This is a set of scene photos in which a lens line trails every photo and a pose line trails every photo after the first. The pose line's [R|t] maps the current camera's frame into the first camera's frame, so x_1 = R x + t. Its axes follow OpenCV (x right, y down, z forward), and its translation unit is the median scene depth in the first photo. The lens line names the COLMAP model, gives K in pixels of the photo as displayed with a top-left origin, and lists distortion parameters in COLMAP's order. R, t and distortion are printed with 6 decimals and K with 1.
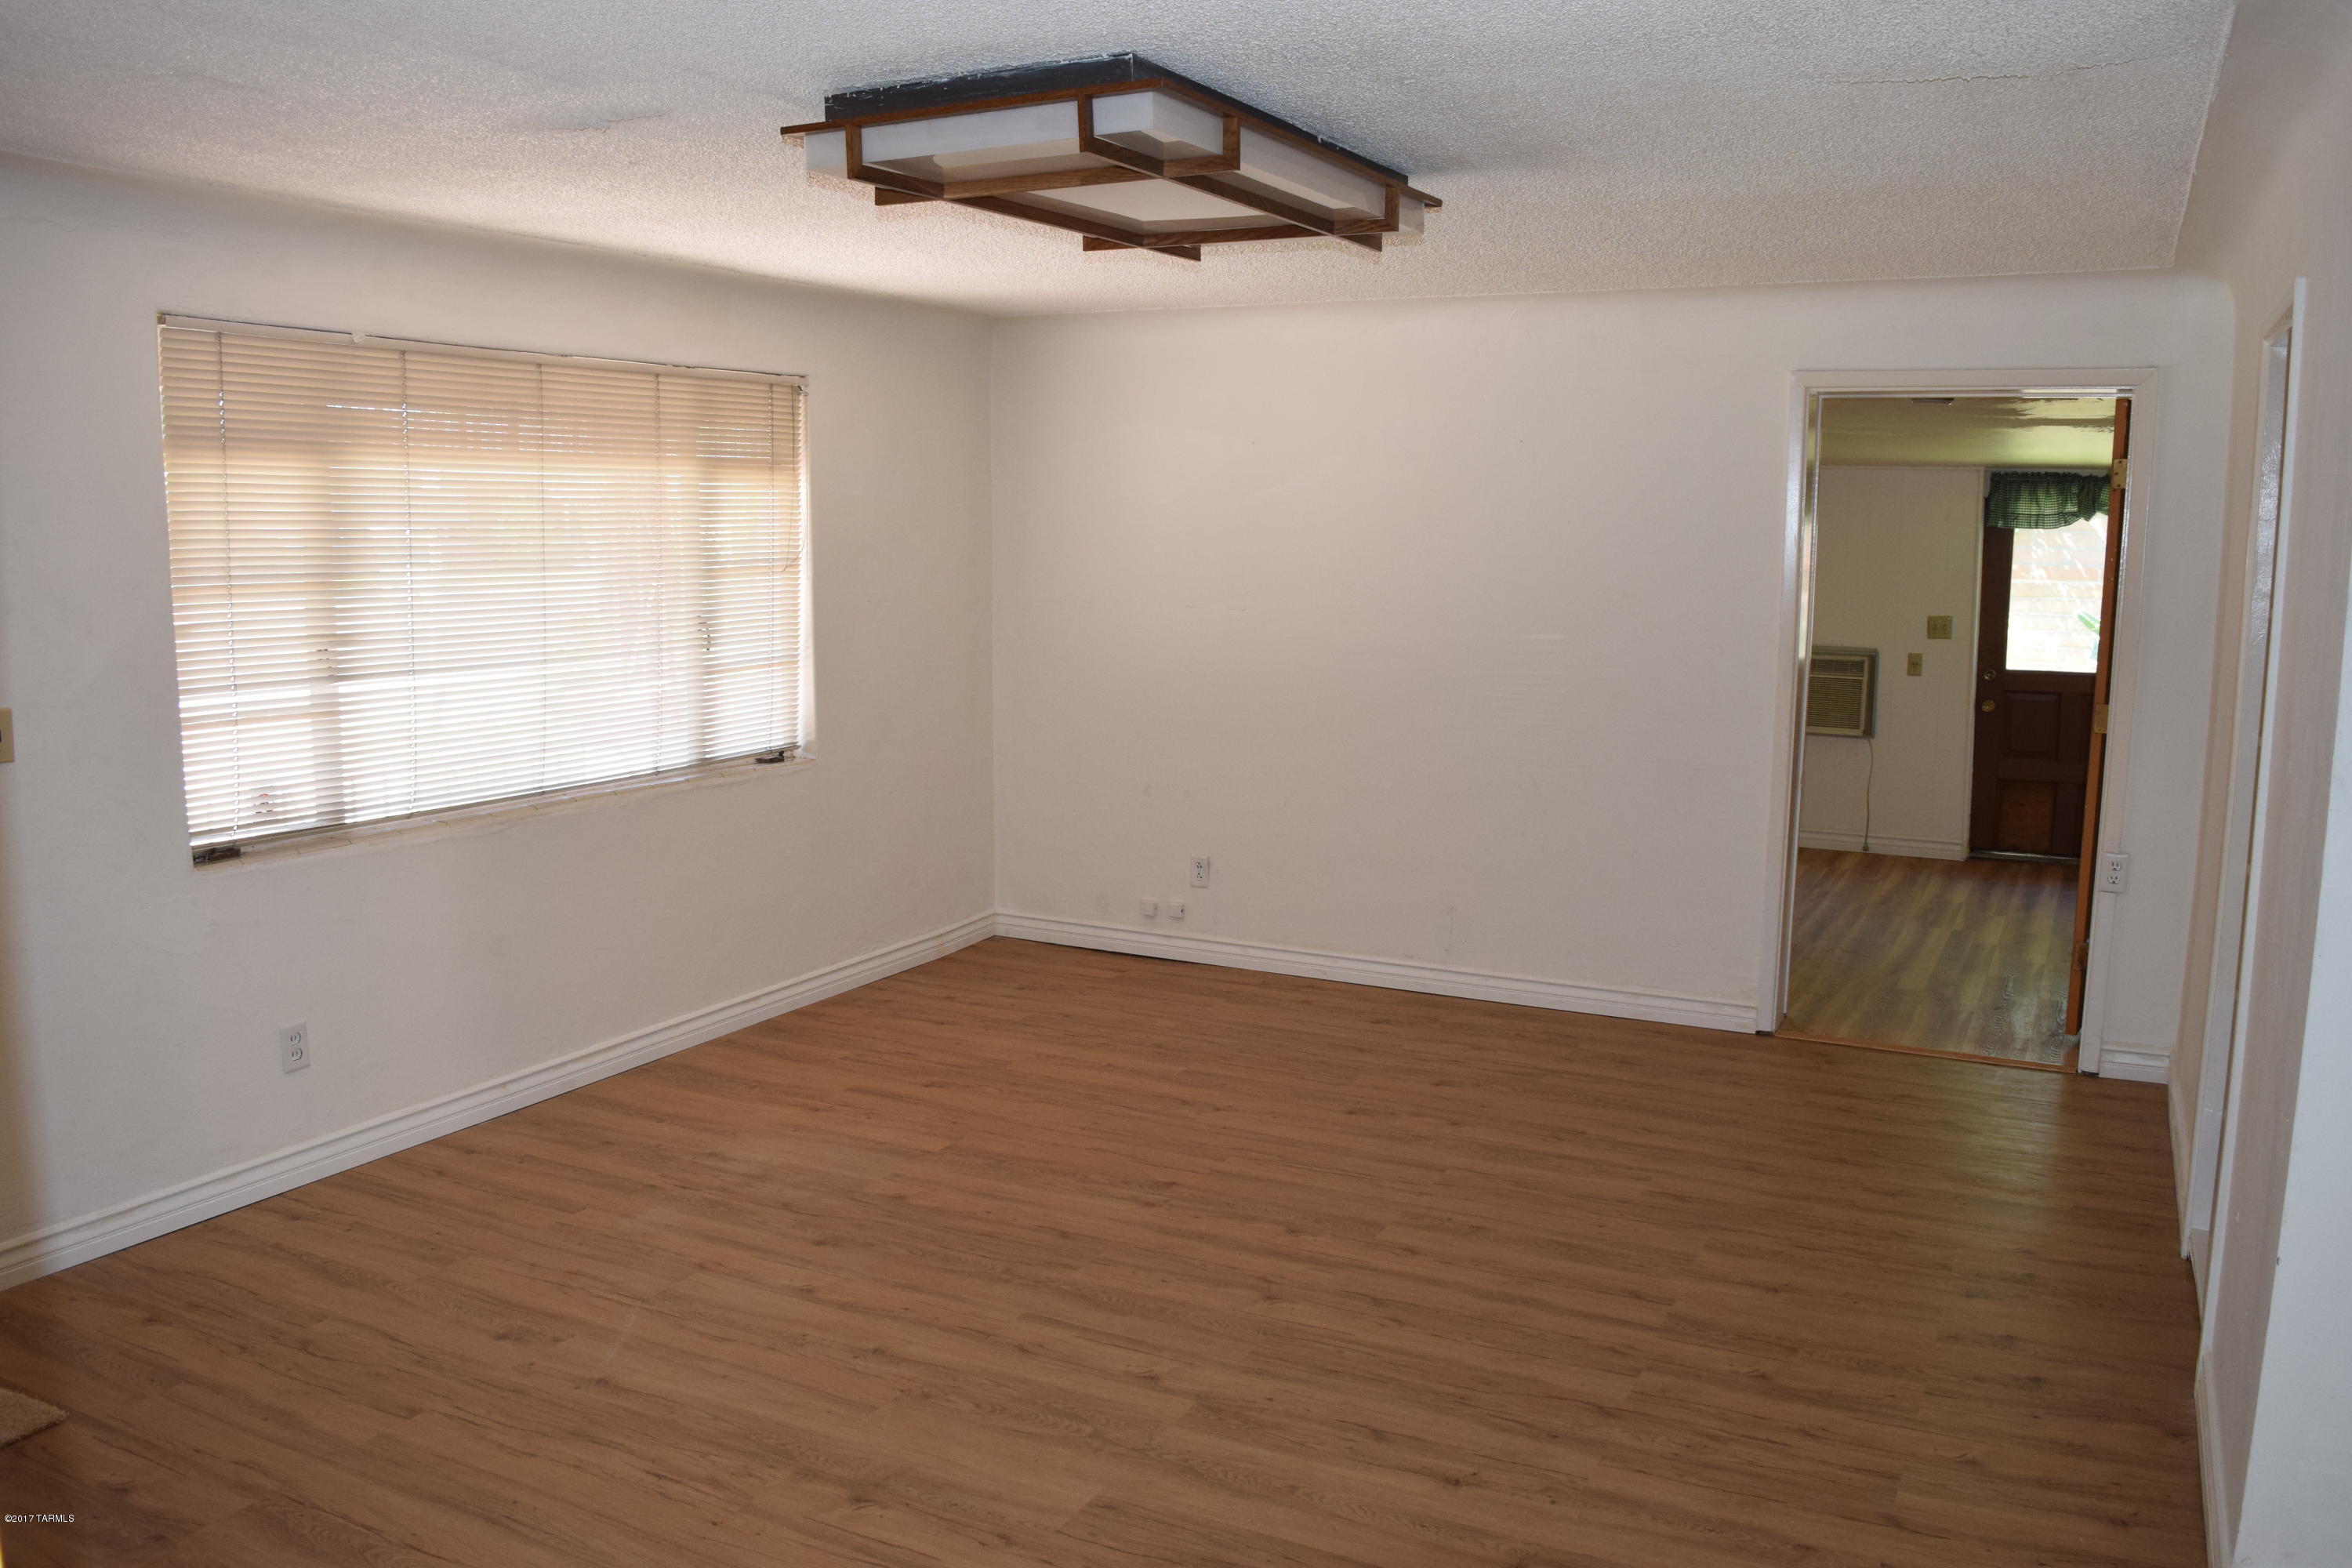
lens RADIAL K [[1871.8, 0, 1169.6], [0, 1871.8, 782.3], [0, 0, 1]] dist [-0.090552, 0.018484]
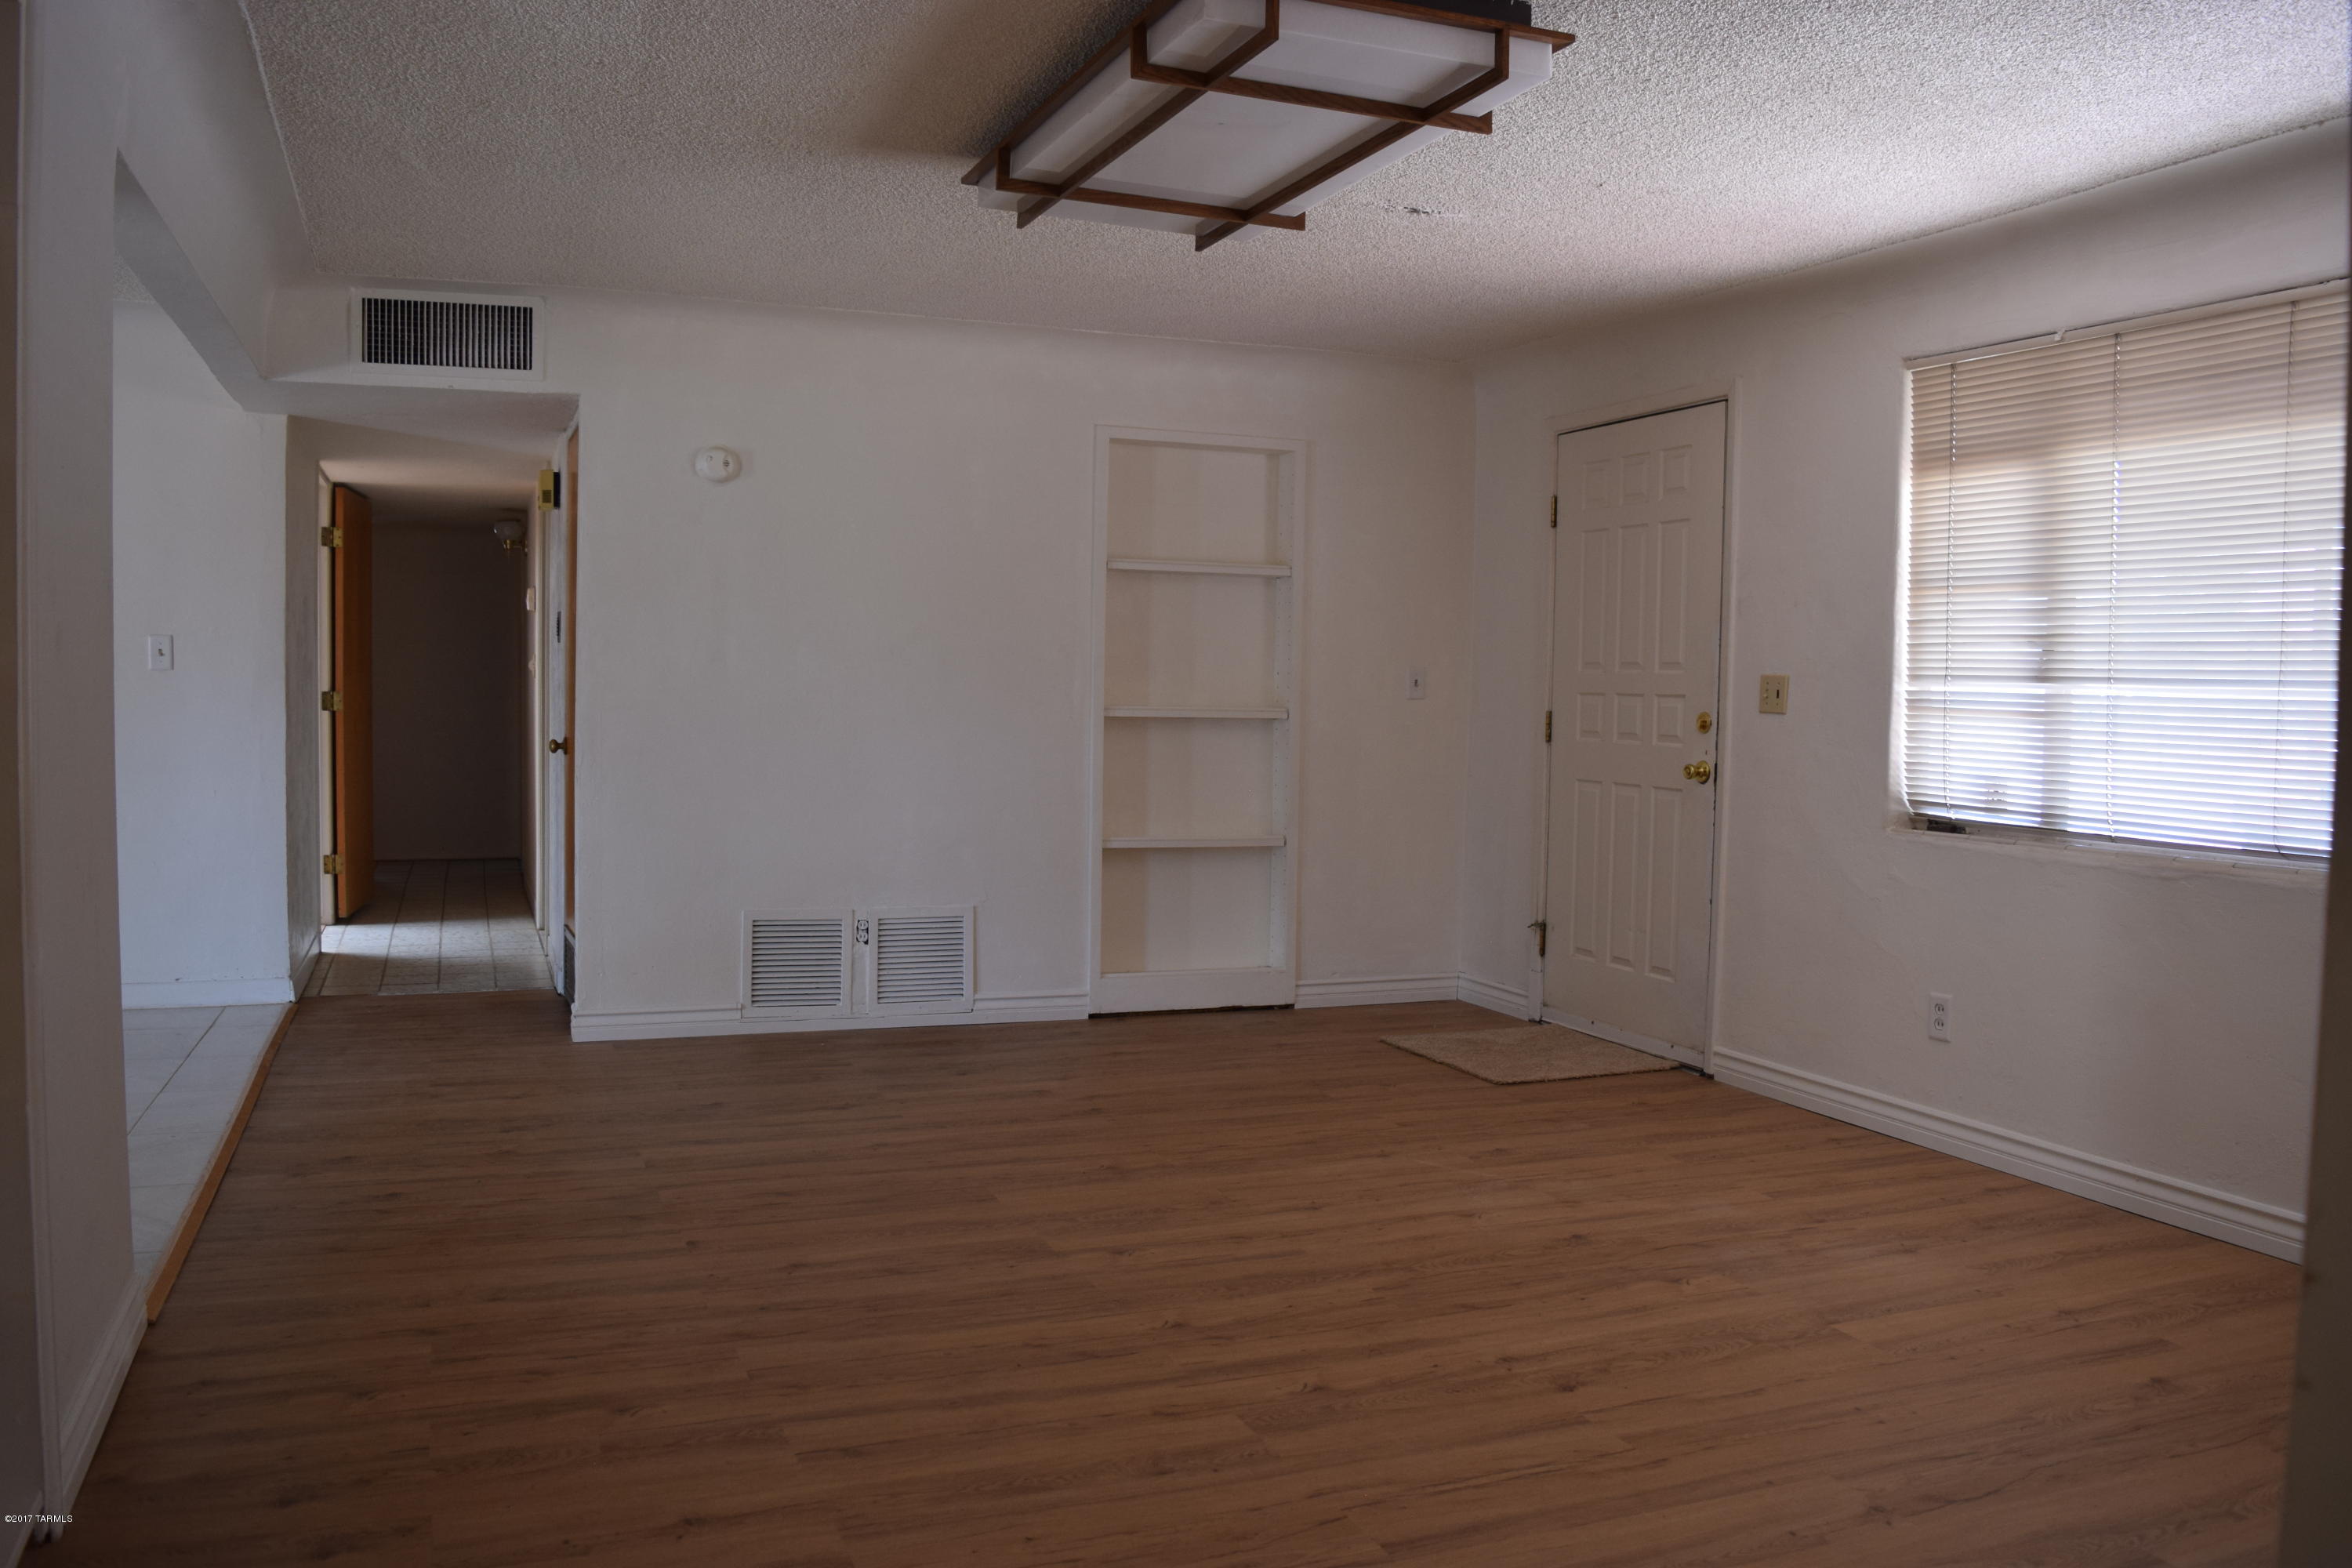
lens RADIAL K [[1871.8, 0, 1169.6], [0, 1871.8, 782.3], [0, 0, 1]] dist [-0.090552, 0.018484]
pose [[-0.658124, 0.019237, -0.752663, 0.764877], [-0.128162, 0.982222, 0.137168, -0.097694], [0.741921, 0.186737, -0.643958, 1.635184]]
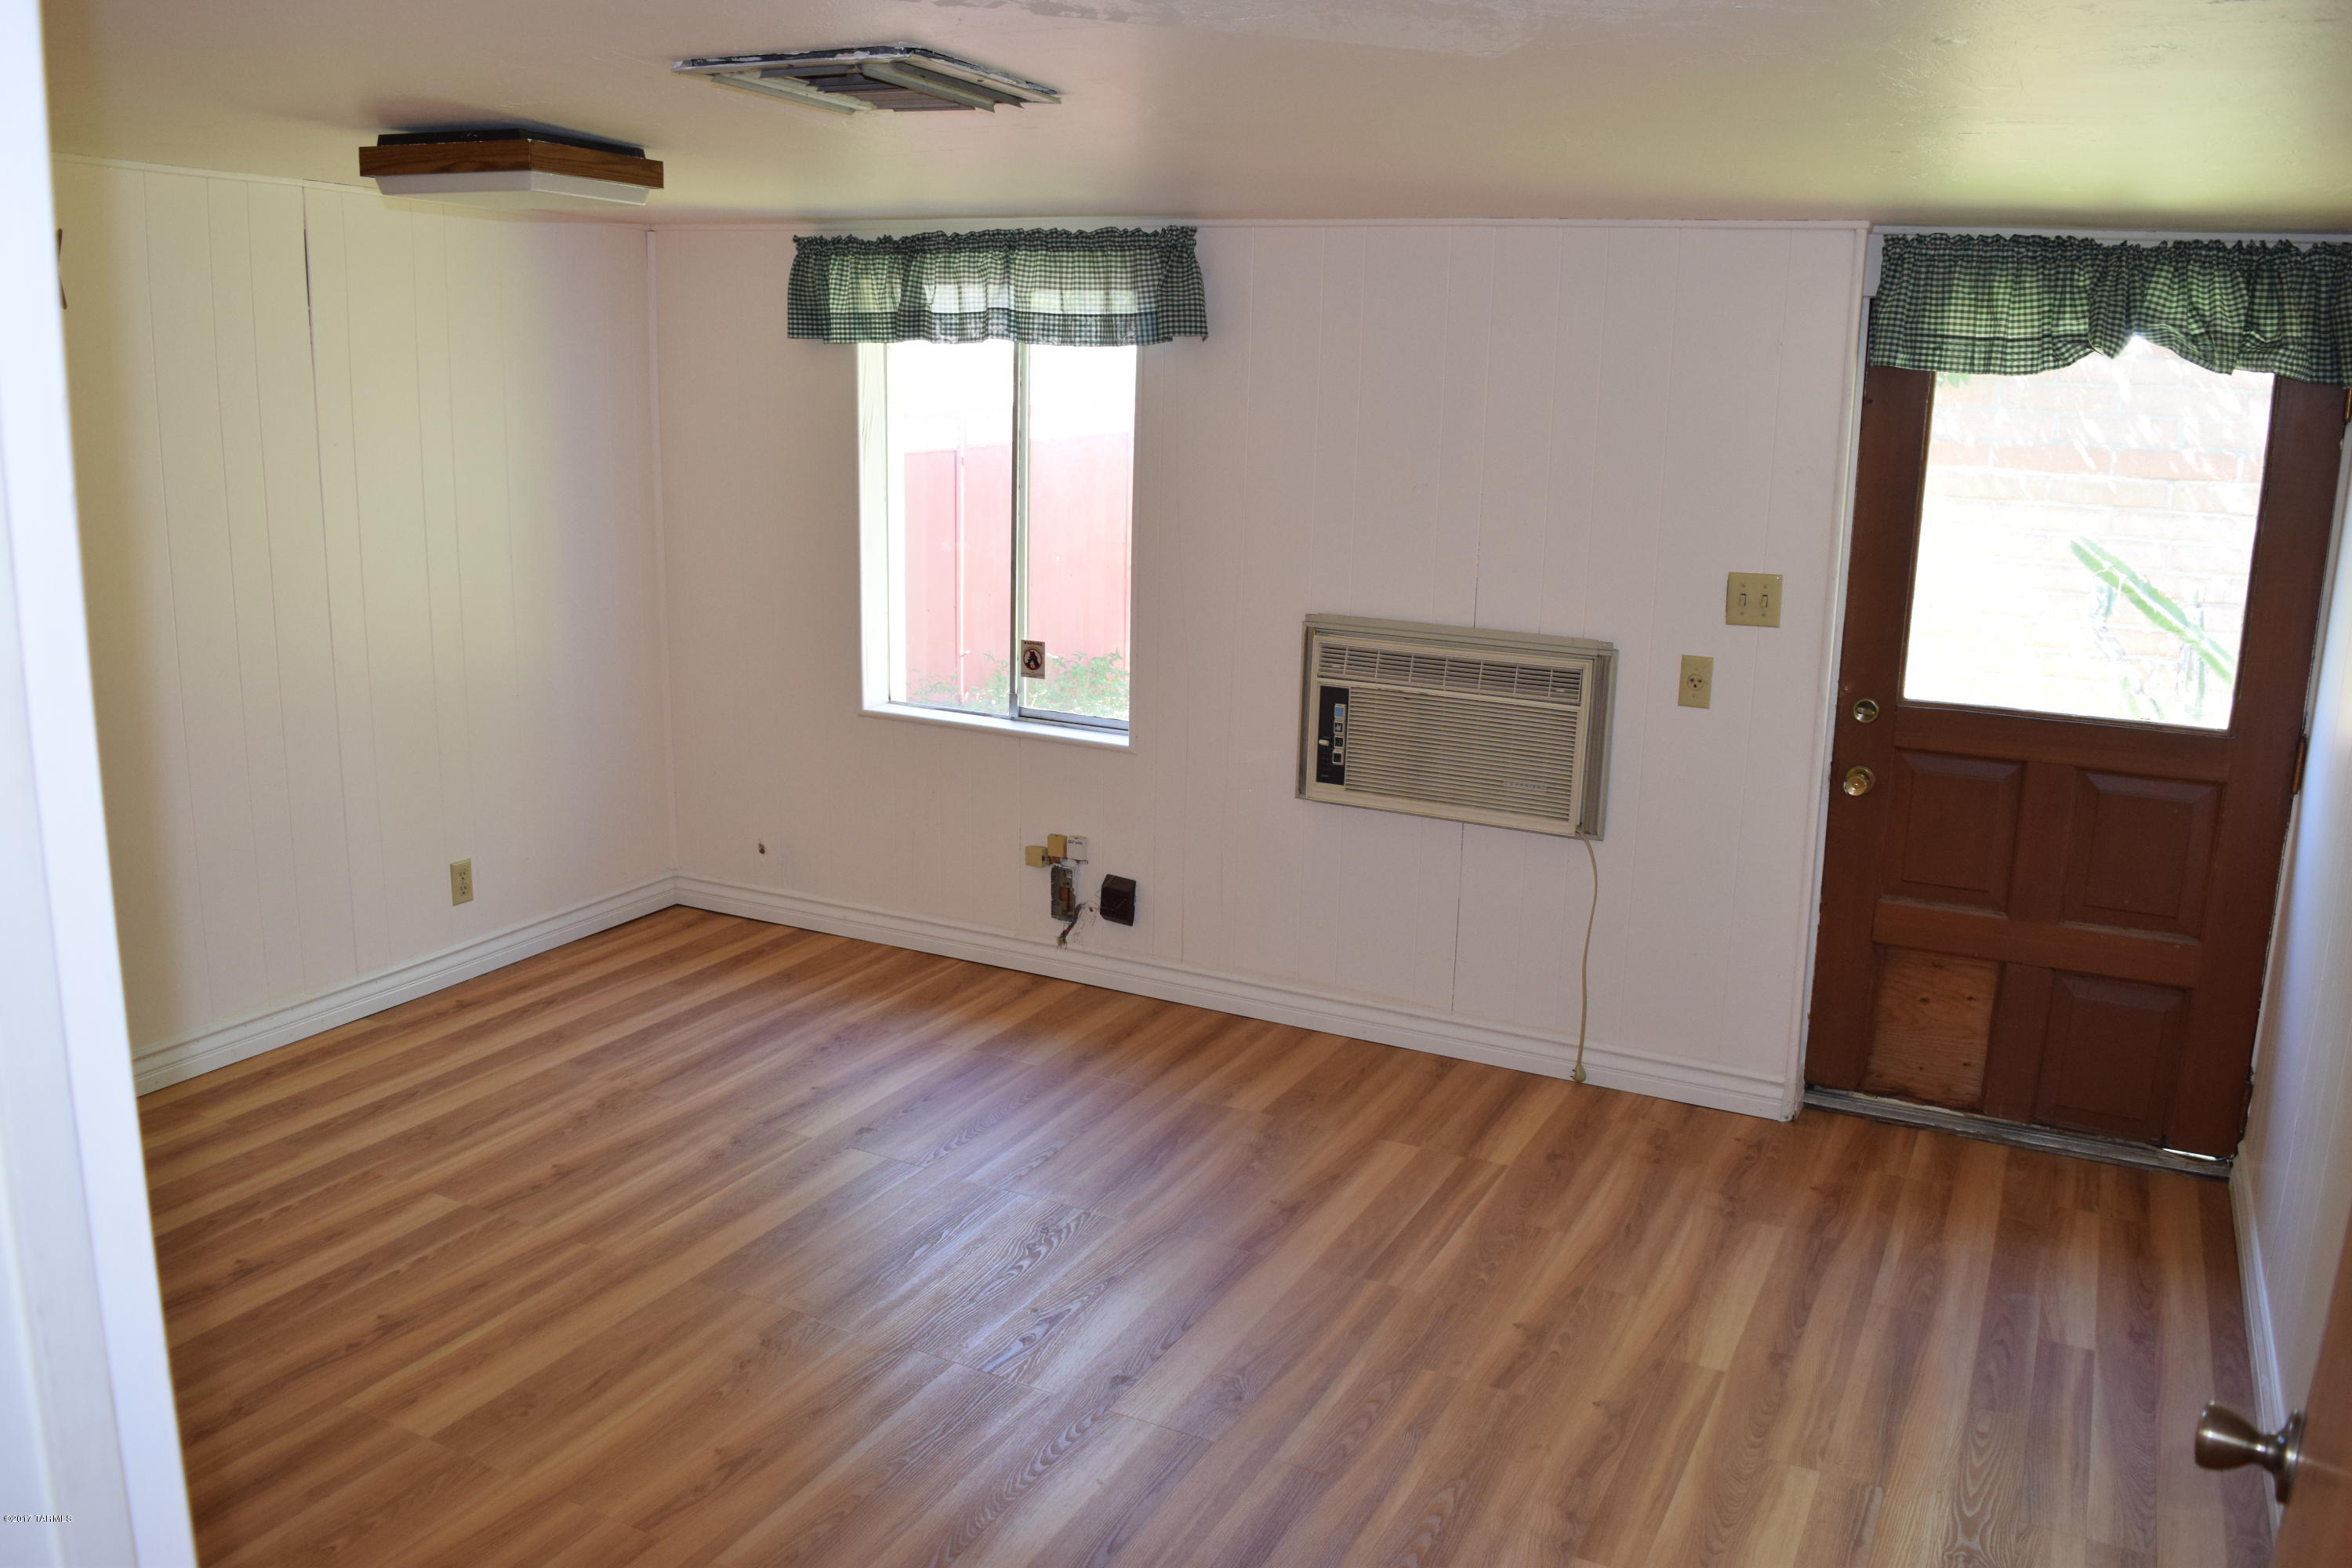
lens RADIAL K [[1871.8, 0, 1169.6], [0, 1871.8, 782.3], [0, 0, 1]] dist [-0.090552, 0.018484]
pose [[0.999823, 0.014546, 0.011908, 0.219146], [-0.015515, 0.996194, 0.085774, -0.060627], [-0.010615, -0.085944, 0.996243, 0.447442]]
